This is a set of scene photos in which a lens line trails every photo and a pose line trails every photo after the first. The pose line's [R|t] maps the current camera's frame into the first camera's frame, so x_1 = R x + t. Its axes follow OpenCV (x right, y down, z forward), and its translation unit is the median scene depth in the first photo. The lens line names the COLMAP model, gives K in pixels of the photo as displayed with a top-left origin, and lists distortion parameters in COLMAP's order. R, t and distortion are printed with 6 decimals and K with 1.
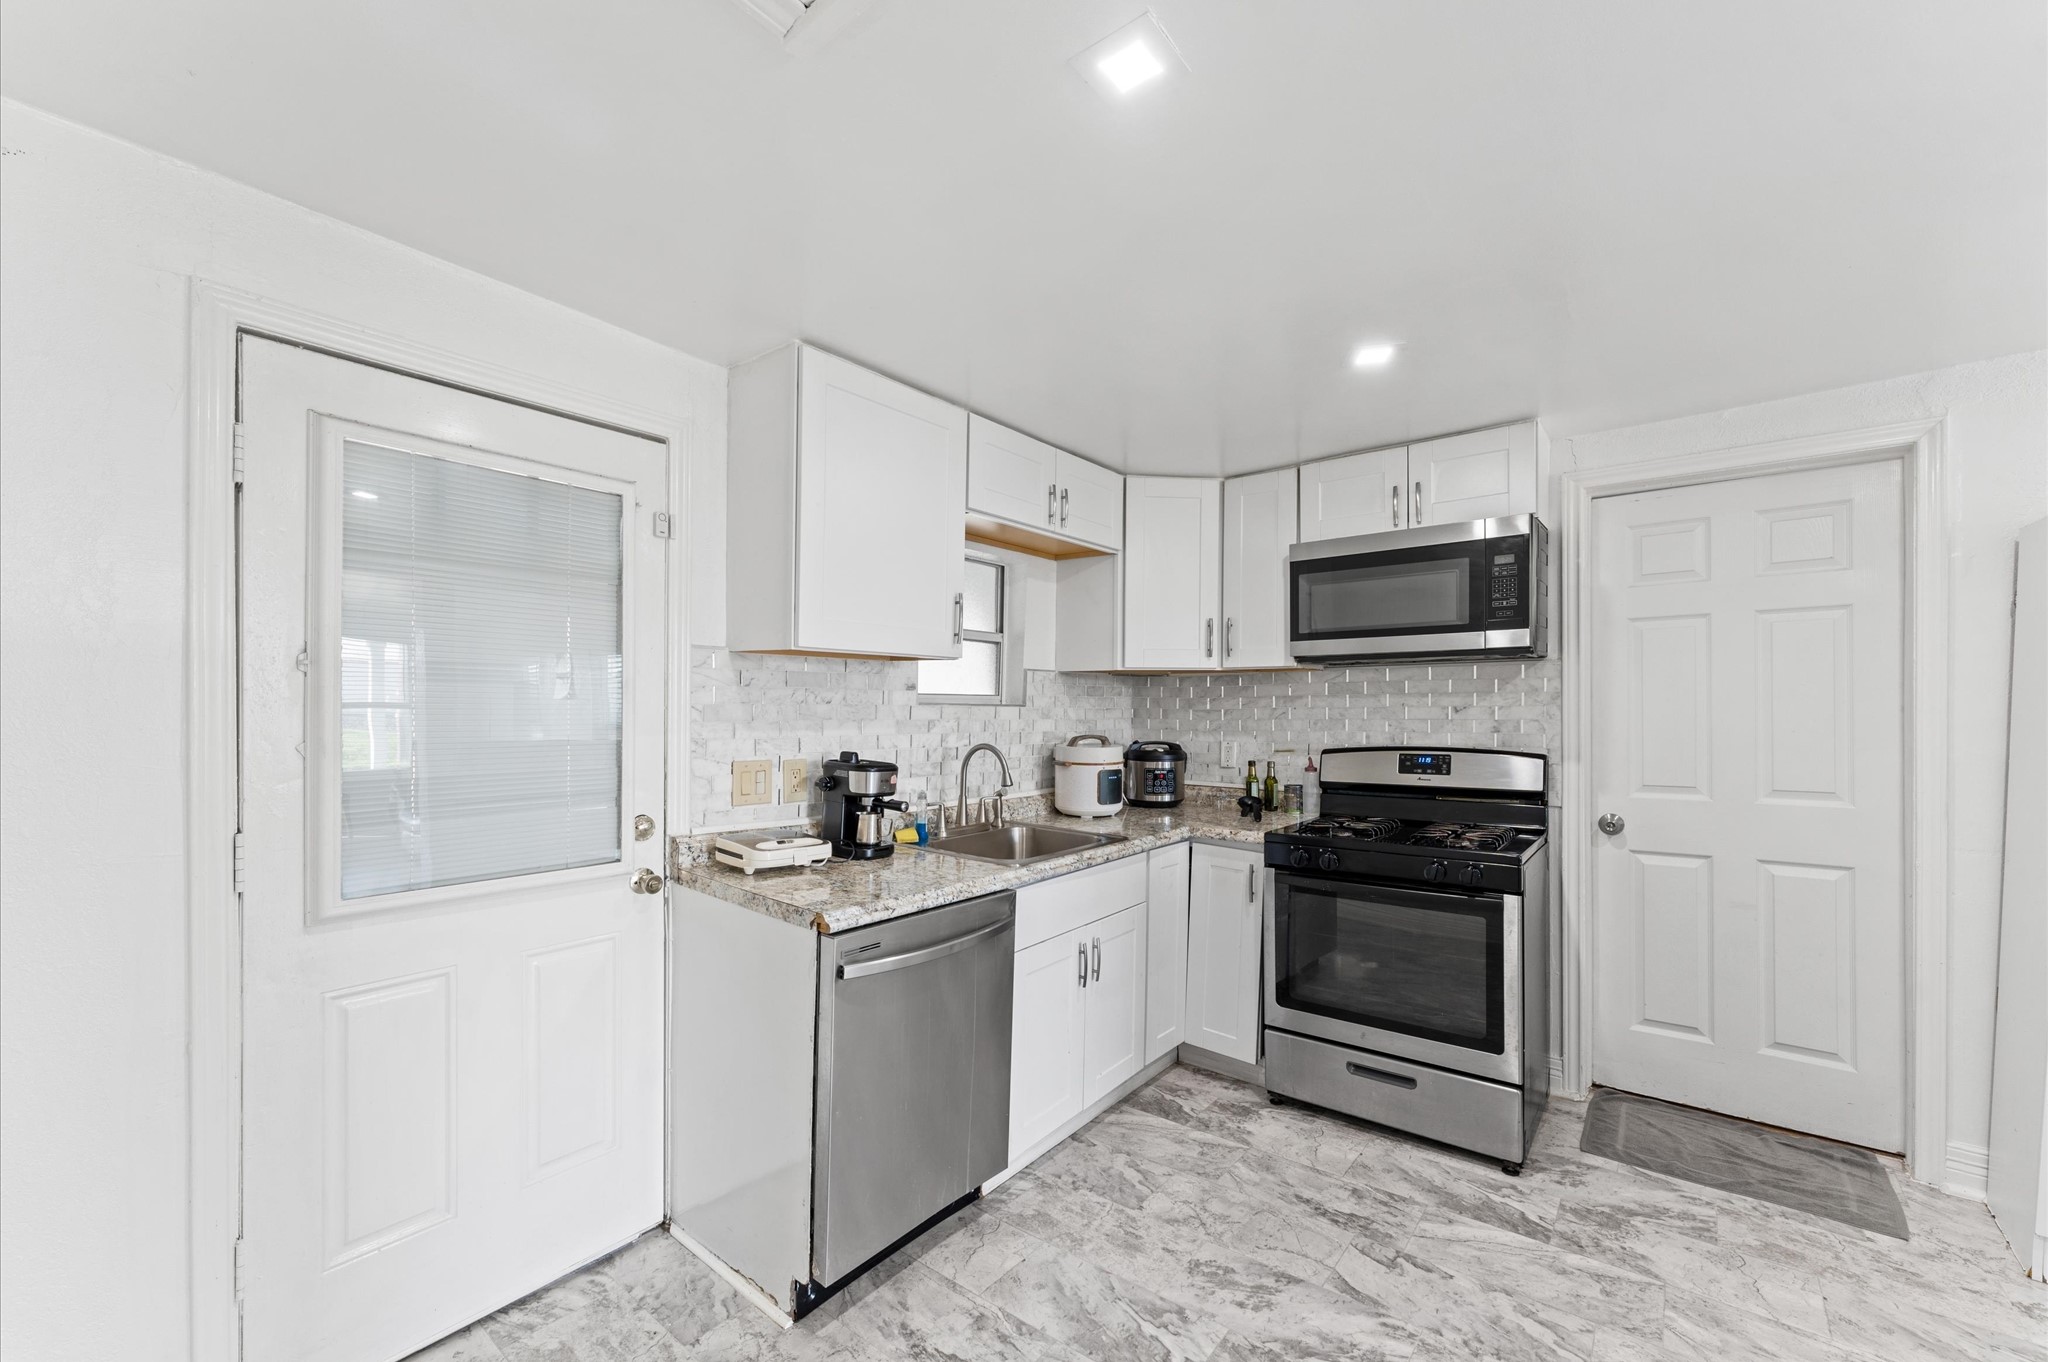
lens RADIAL K [[820.4, 0, 1019.6], [0, 820.4, 707.6], [0, 0, 1]] dist [0.000905, 0.000223]
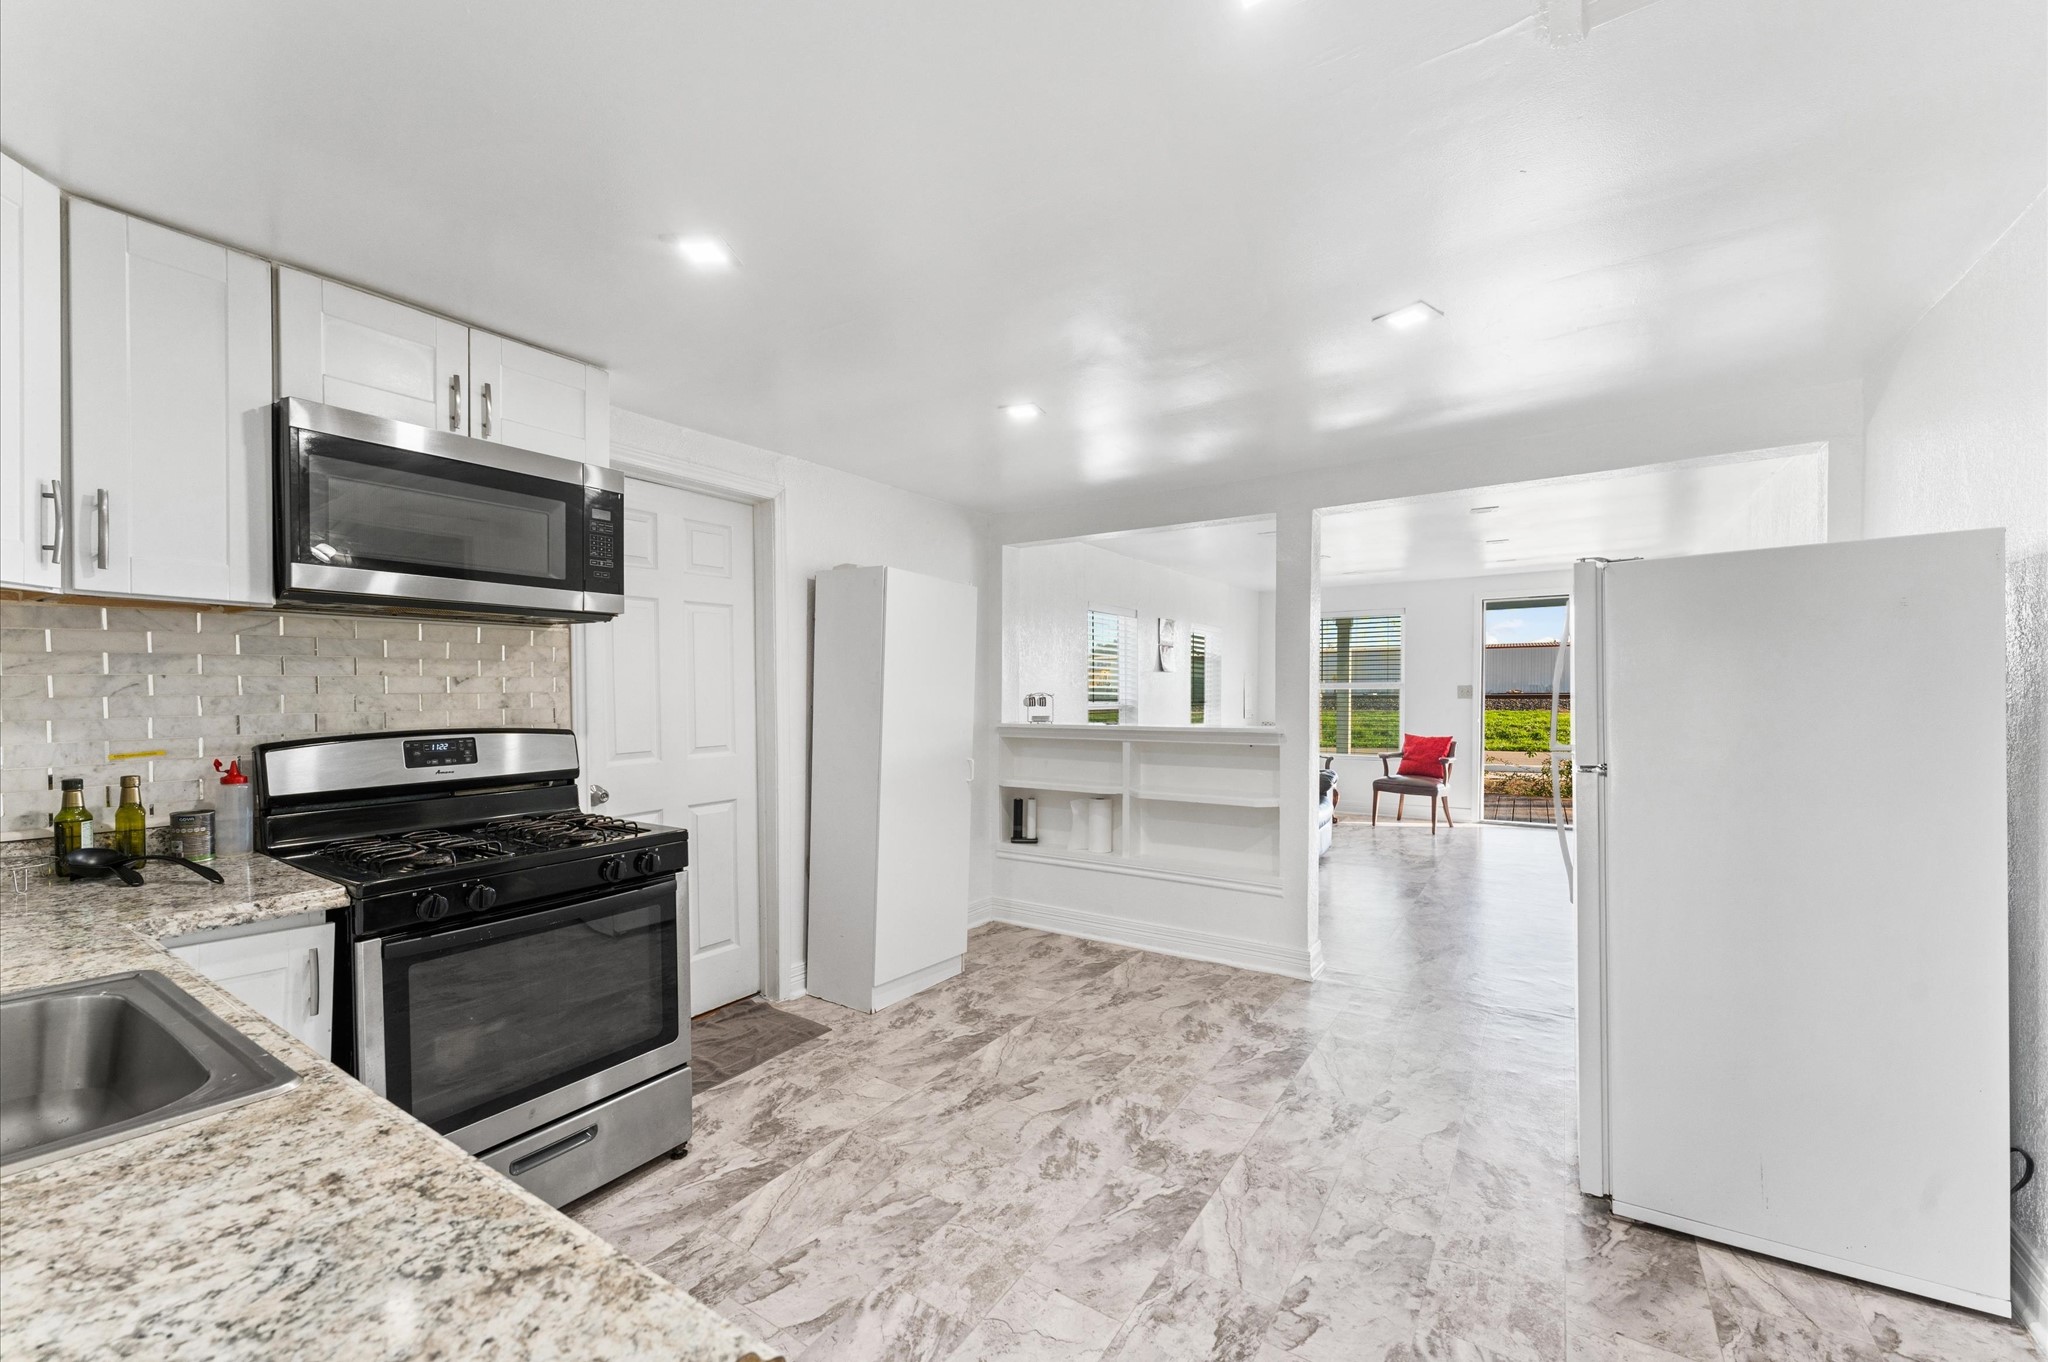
lens RADIAL K [[820.4, 0, 1019.6], [0, 820.4, 707.6], [0, 0, 1]] dist [0.000905, 0.000223]
pose [[-0.094750, -0.023638, 0.995220, -0.349912], [-0.003818, 0.999719, 0.023382, 0.008856], [-0.995494, -0.001584, -0.094814, 0.607453]]
